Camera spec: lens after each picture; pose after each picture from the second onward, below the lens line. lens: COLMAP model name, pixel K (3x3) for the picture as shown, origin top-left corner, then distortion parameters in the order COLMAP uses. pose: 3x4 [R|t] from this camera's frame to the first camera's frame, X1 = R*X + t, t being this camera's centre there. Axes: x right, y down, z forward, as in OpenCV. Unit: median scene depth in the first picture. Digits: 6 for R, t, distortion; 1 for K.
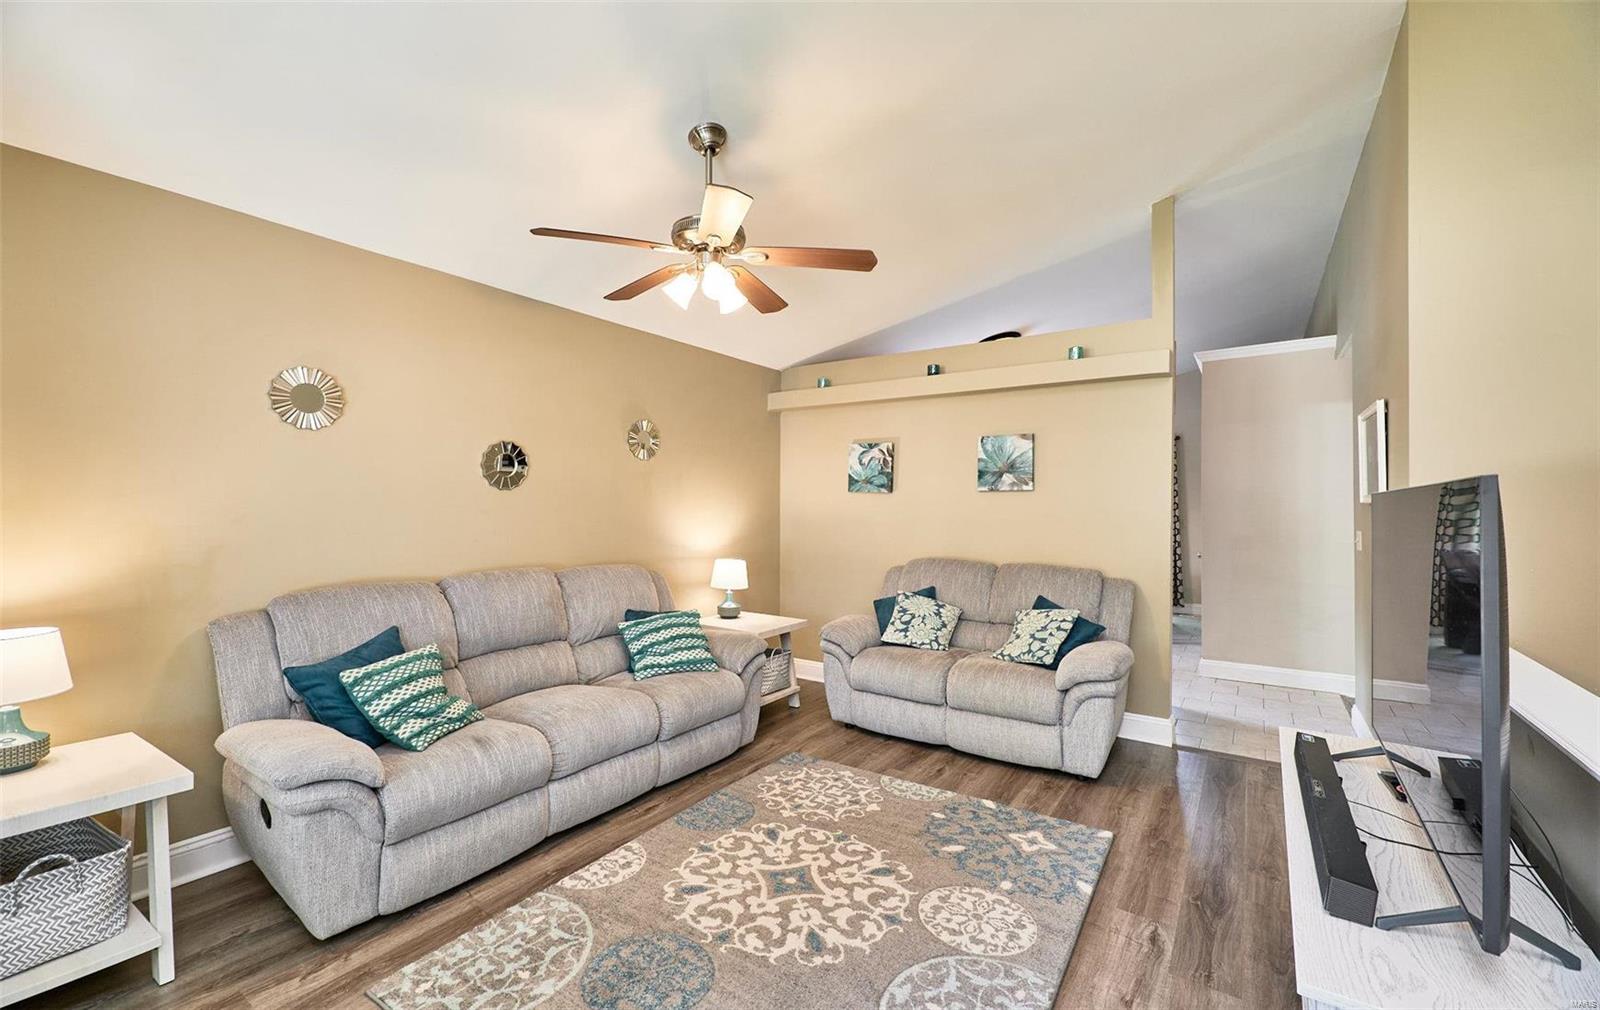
lens RADIAL K [[670.0, 0, 794.6], [0, 670.0, 507.0], [0, 0, 1]] dist [0.001937, 0.000750]
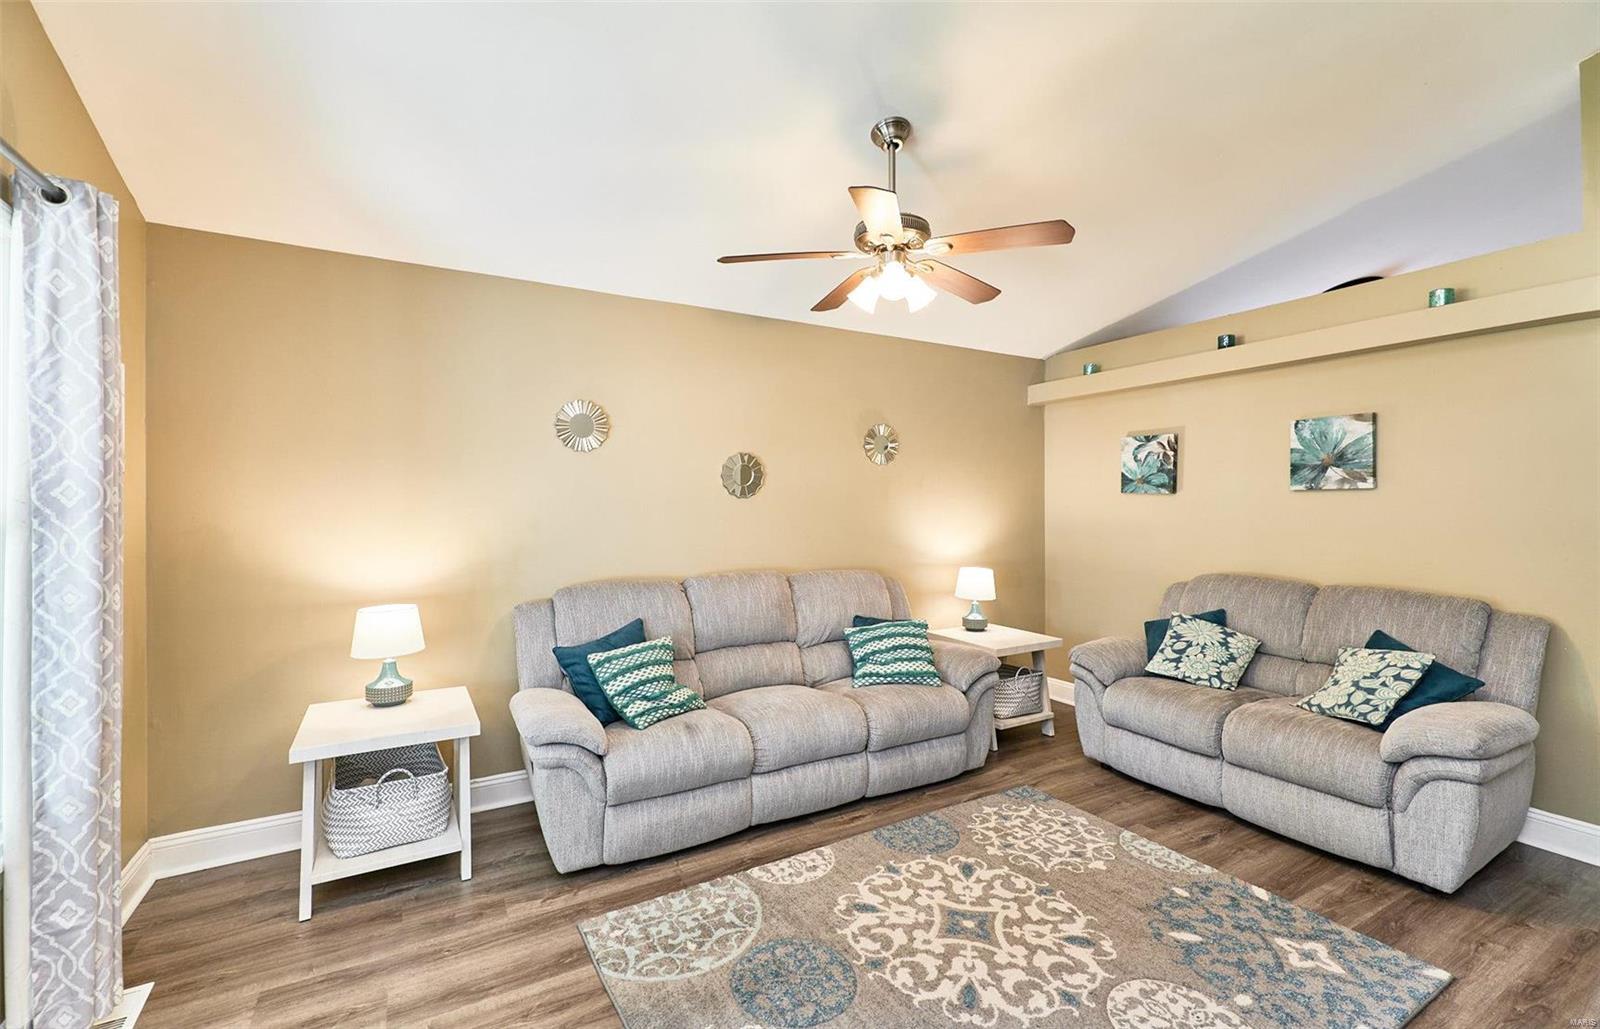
lens RADIAL K [[693.7, 0, 802.7], [0, 693.7, 508.0], [0, 0, 1]] dist [0.000271, 0.002778]
pose [[0.901830, -0.006107, -0.432048, 0.176237], [0.006680, 0.999978, -0.000190, -0.011130], [0.432039, -0.002714, 0.901851, 0.041579]]
